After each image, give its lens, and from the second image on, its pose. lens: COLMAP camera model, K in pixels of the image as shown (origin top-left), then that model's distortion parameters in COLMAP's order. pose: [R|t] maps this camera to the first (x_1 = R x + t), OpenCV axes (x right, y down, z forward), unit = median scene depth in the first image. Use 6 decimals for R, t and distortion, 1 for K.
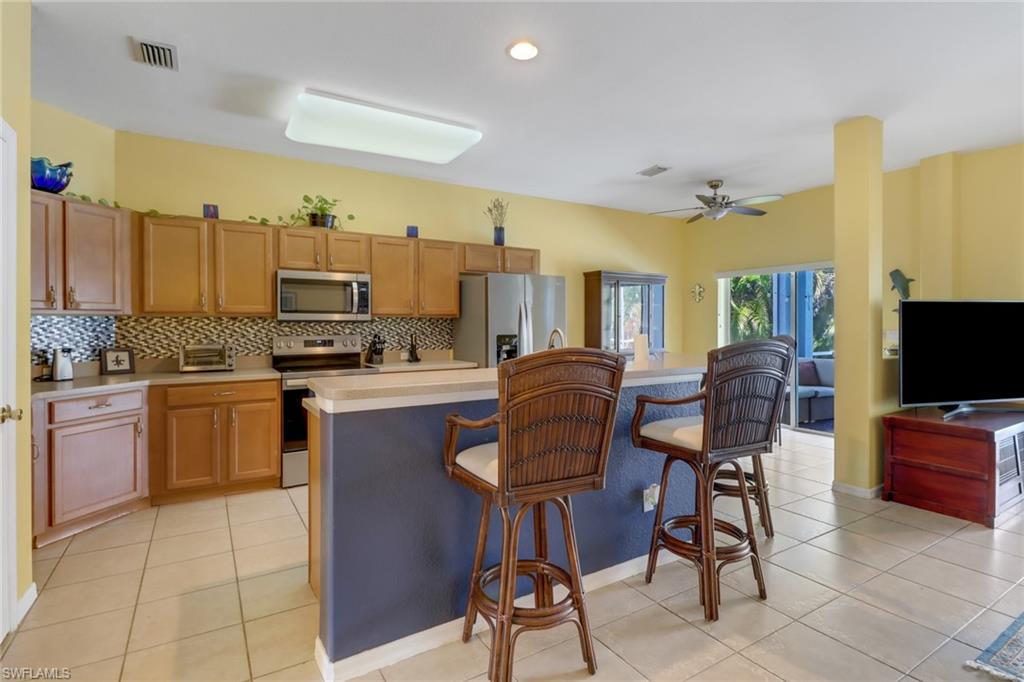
lens RADIAL K [[490.6, 0, 506.8], [0, 490.6, 335.0], [0, 0, 1]] dist [0.013688, -0.001715]
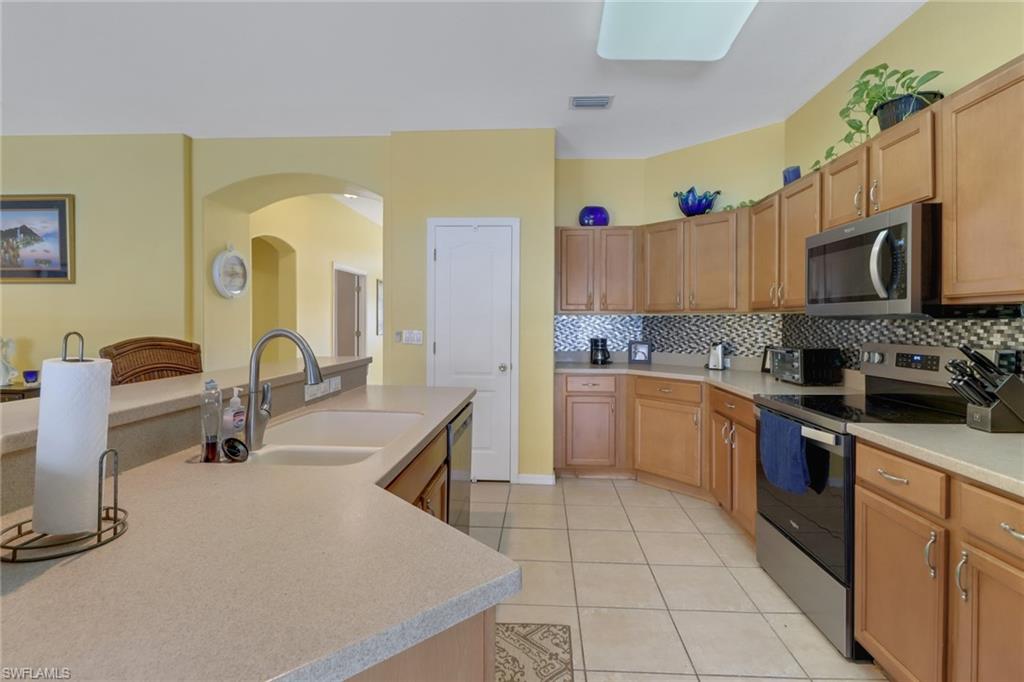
lens RADIAL K [[490.6, 0, 521.2], [0, 490.6, 320.5], [0, 0, 1]] dist [0.013688, -0.001715]
pose [[-0.564104, -0.001016, -0.825703, 0.262430], [-0.019768, 0.999729, 0.012275, -0.023321], [0.825467, 0.023247, -0.563971, 0.999155]]
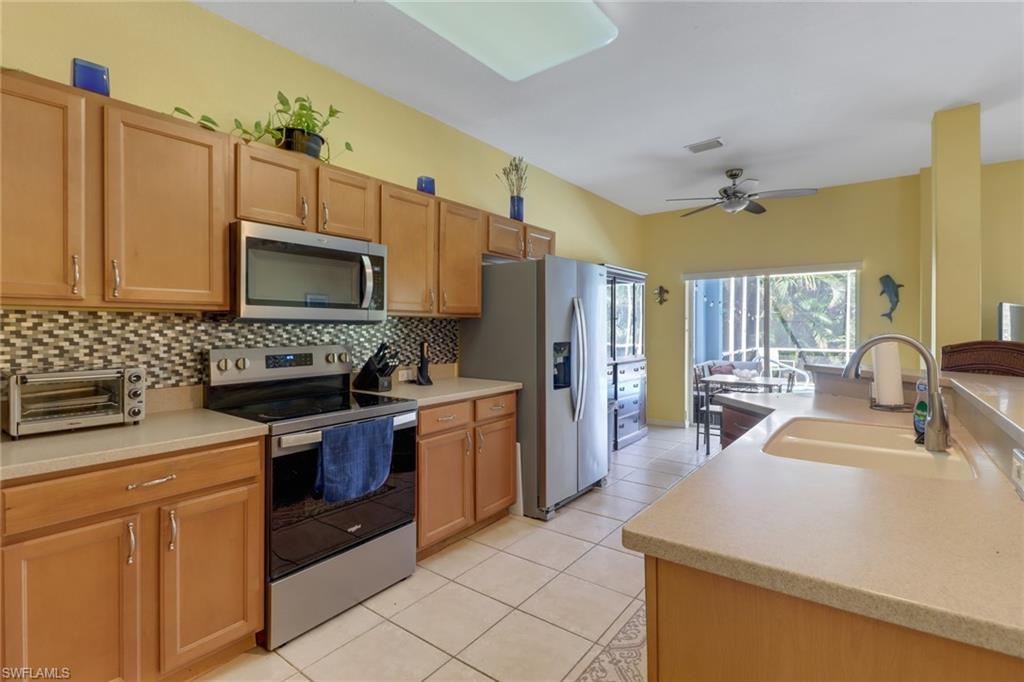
lens RADIAL K [[490.6, 0, 506.4], [0, 490.6, 335.1], [0, 0, 1]] dist [0.013688, -0.001715]
pose [[0.927393, -0.002334, 0.374081, -0.381223], [0.004280, 0.999981, -0.004372, -0.009129], [-0.374064, 0.005656, 0.927386, 0.398557]]
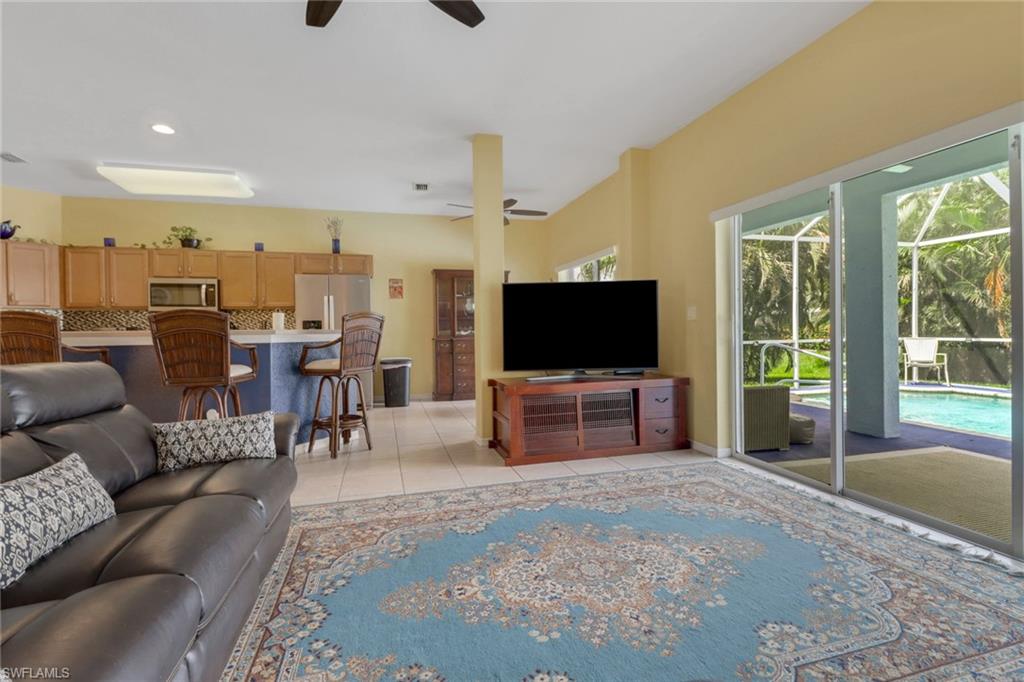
lens RADIAL K [[490.6, 0, 512.1], [0, 490.6, 337.4], [0, 0, 1]] dist [0.013688, -0.001715]
pose [[0.959424, -0.003697, -0.281943, 0.980230], [0.002985, 0.999991, -0.002958, 0.054479], [0.281952, 0.001997, 0.959426, -0.132814]]
